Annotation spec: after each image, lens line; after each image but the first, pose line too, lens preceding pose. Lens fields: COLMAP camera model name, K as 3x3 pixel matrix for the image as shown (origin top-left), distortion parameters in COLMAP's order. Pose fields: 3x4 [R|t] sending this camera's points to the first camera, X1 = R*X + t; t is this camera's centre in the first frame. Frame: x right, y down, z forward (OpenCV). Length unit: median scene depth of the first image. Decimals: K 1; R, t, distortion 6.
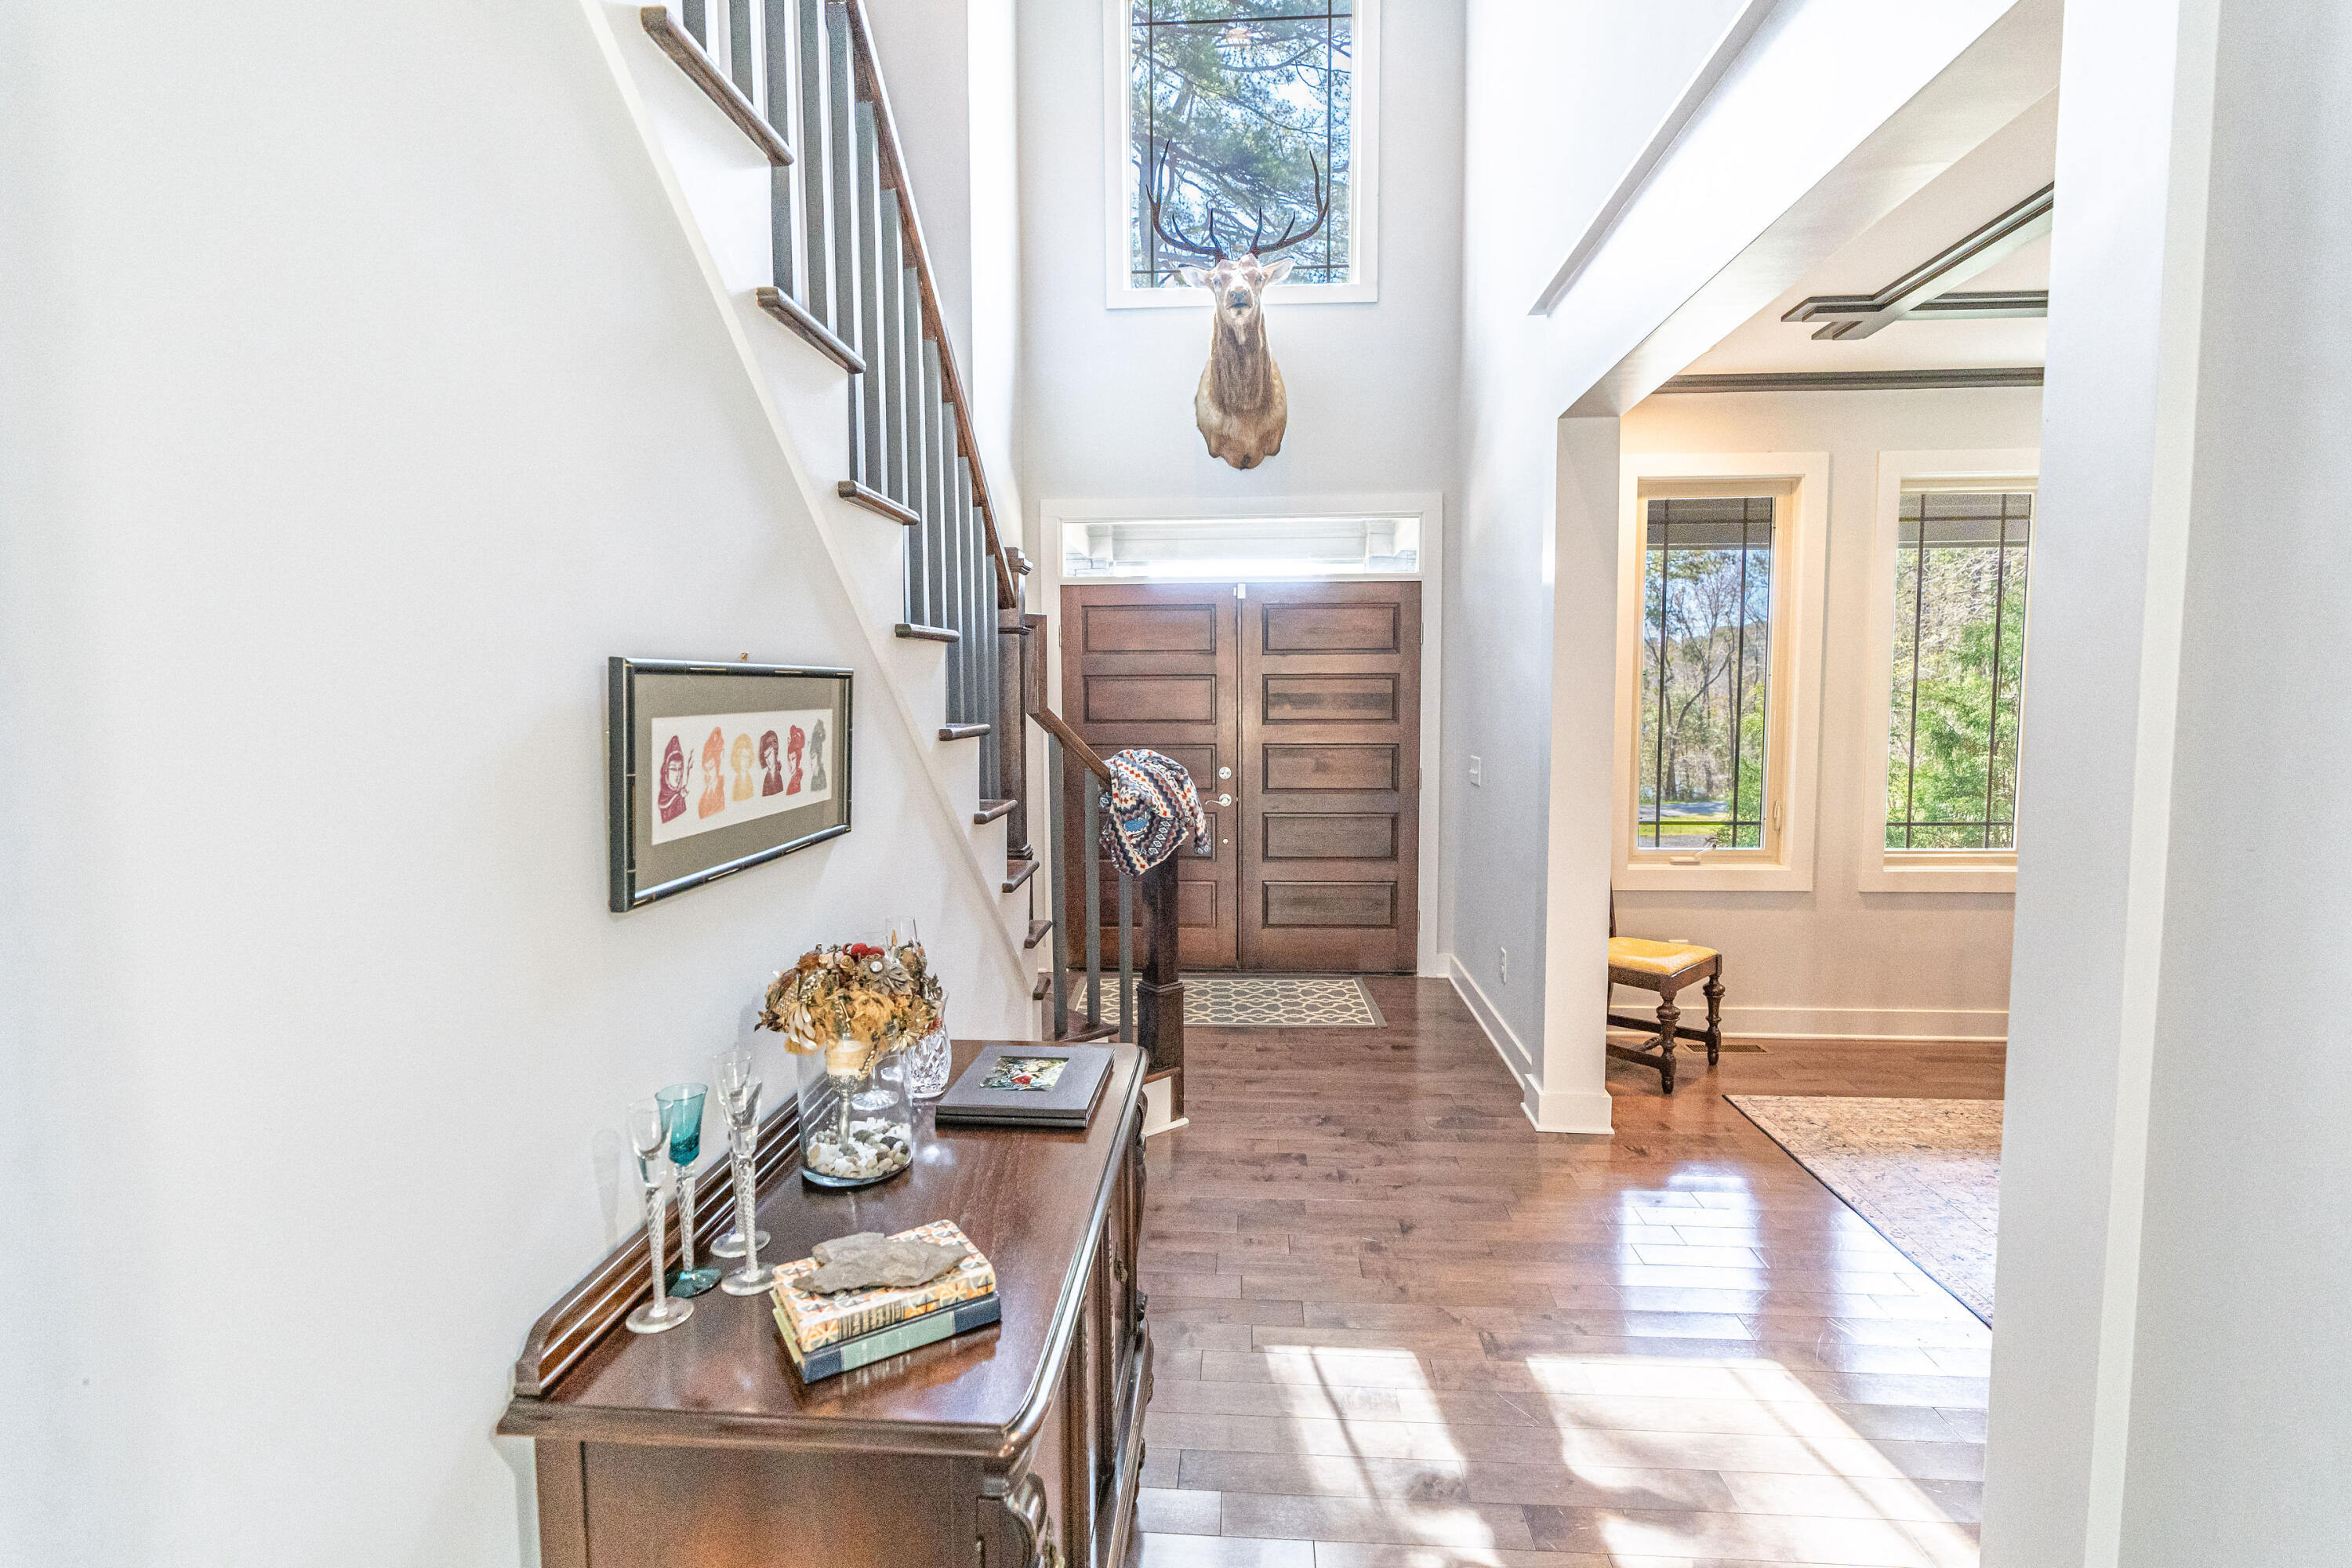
lens RADIAL K [[1063.1, 0, 1173.0], [0, 1063.1, 785.3], [0, 0, 1]] dist [-0.002463, 0.000037]
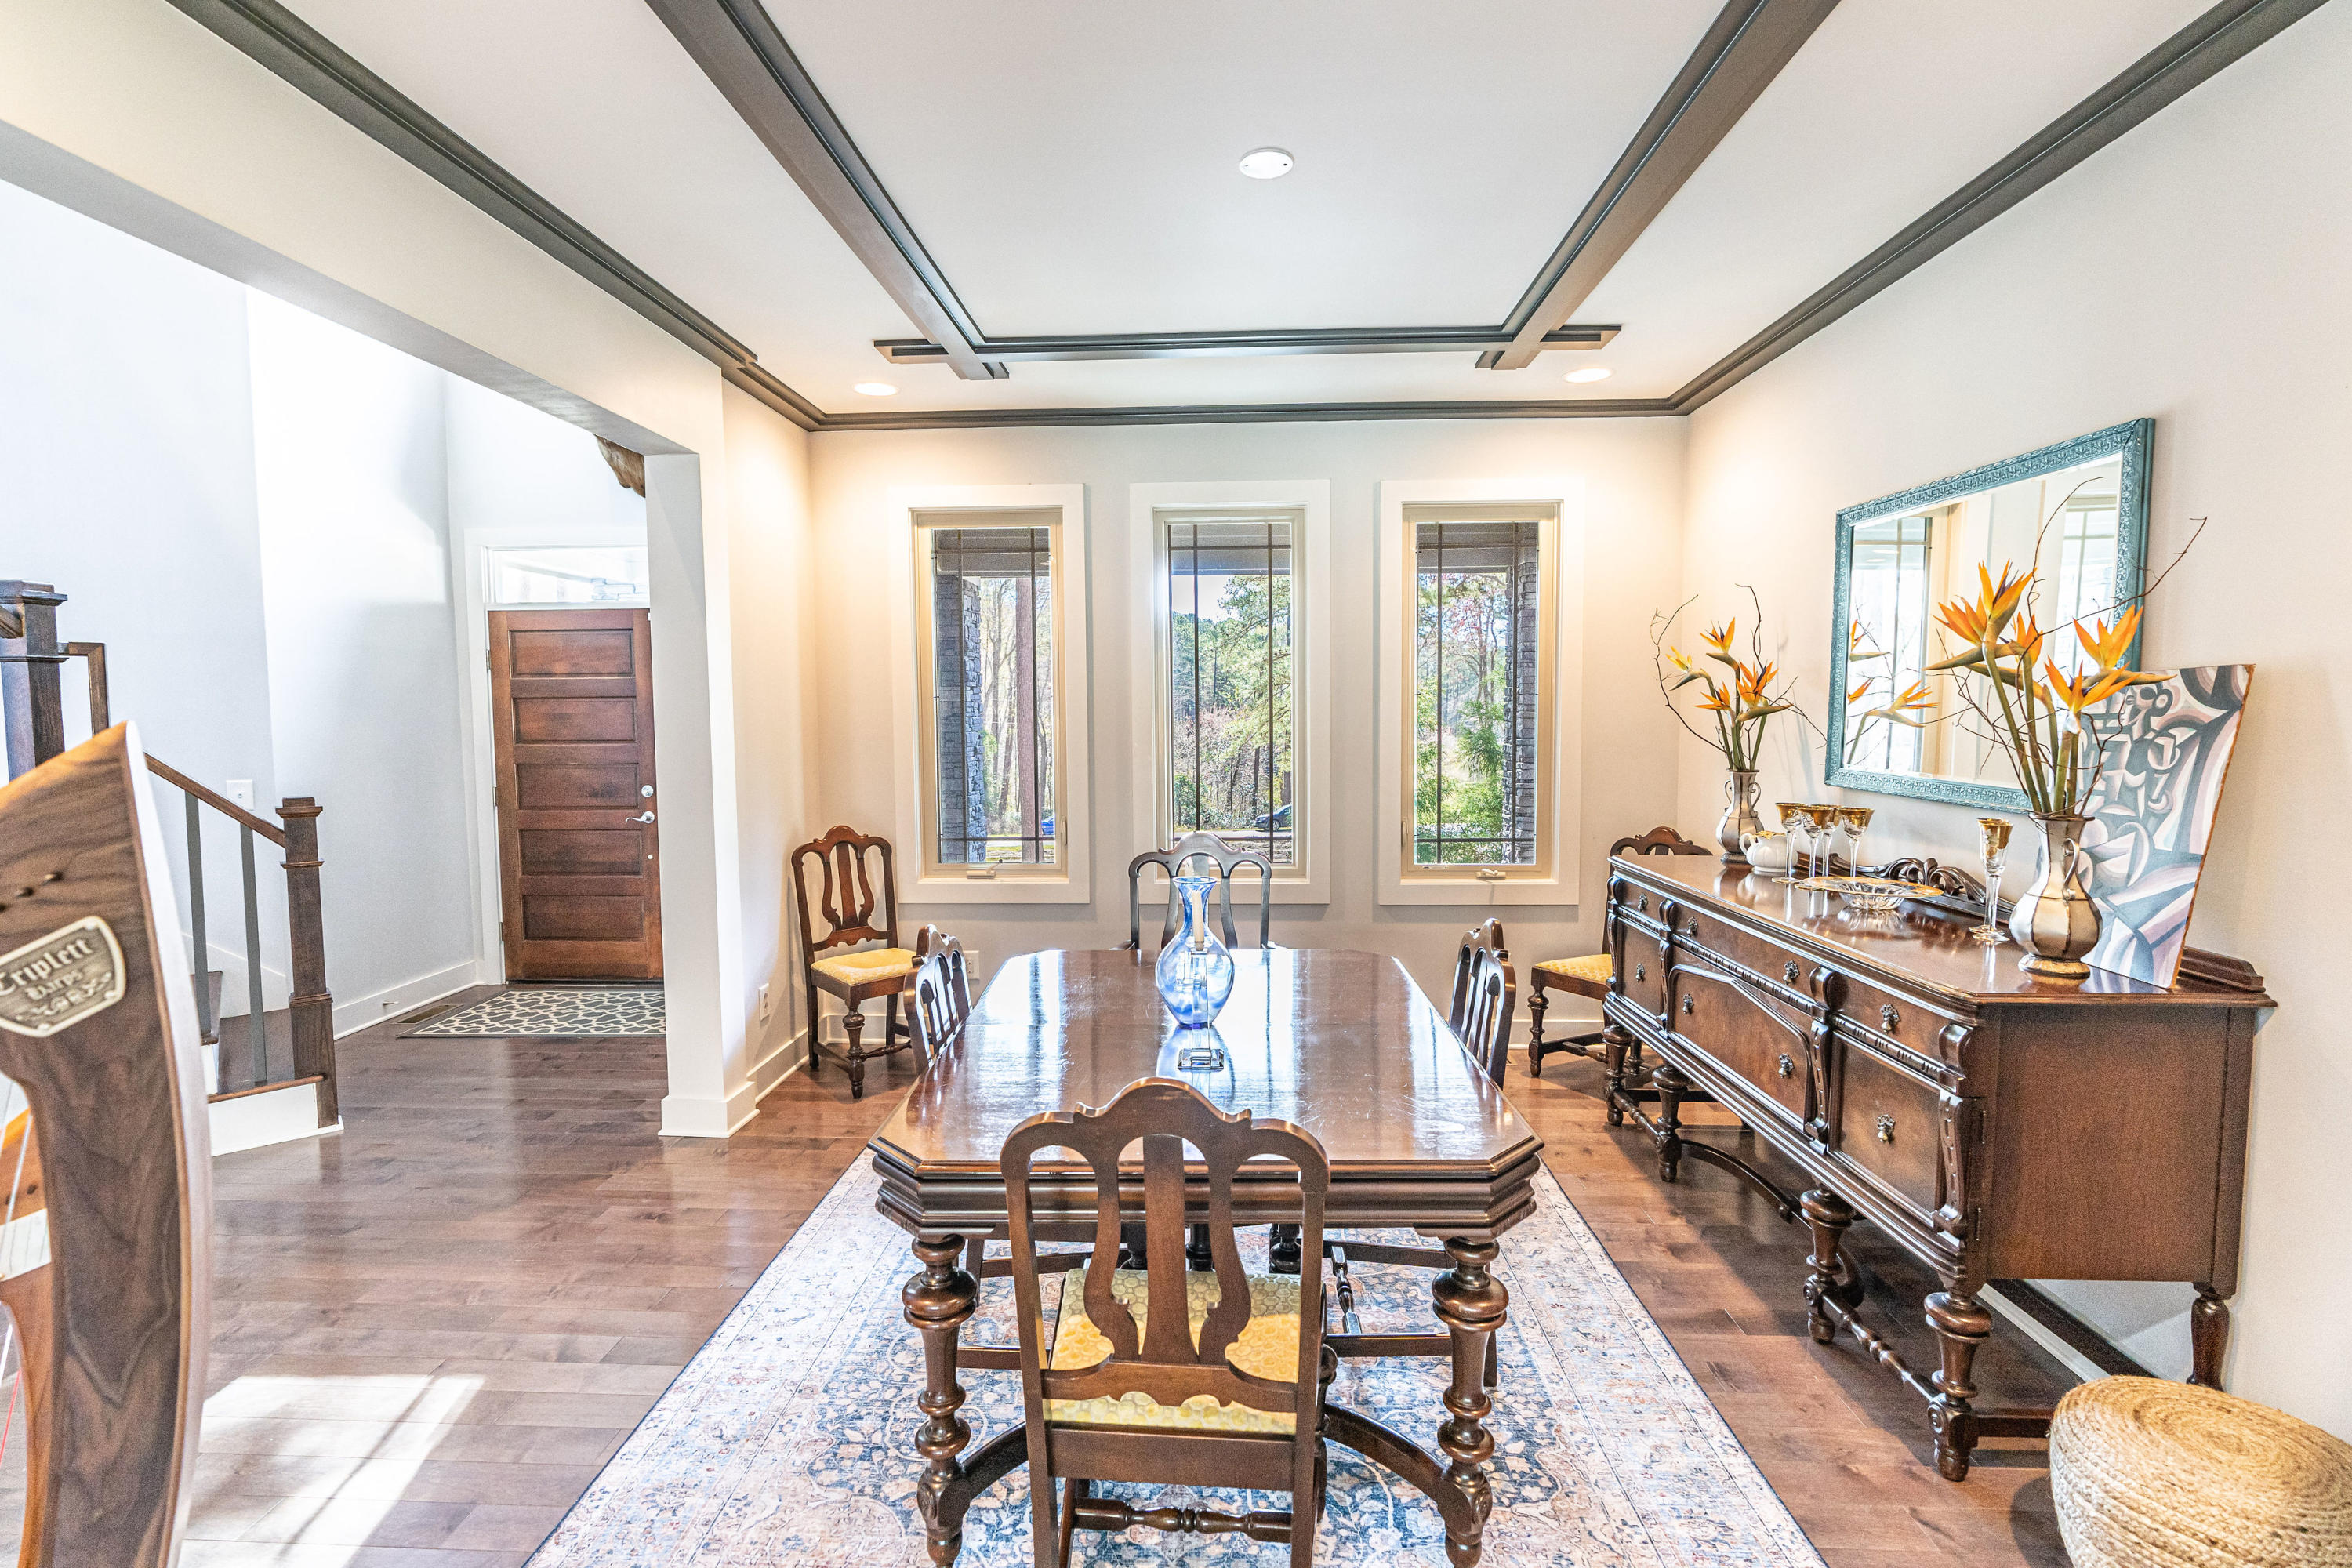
lens RADIAL K [[1063.1, 0, 1181.5], [0, 1063.1, 780.5], [0, 0, 1]] dist [-0.002463, 0.000037]
pose [[0.999972, -0.002547, 0.007068, 0.610085], [0.002694, 0.999777, -0.020923, 0.000738], [-0.007013, 0.020941, 0.999756, -0.039010]]
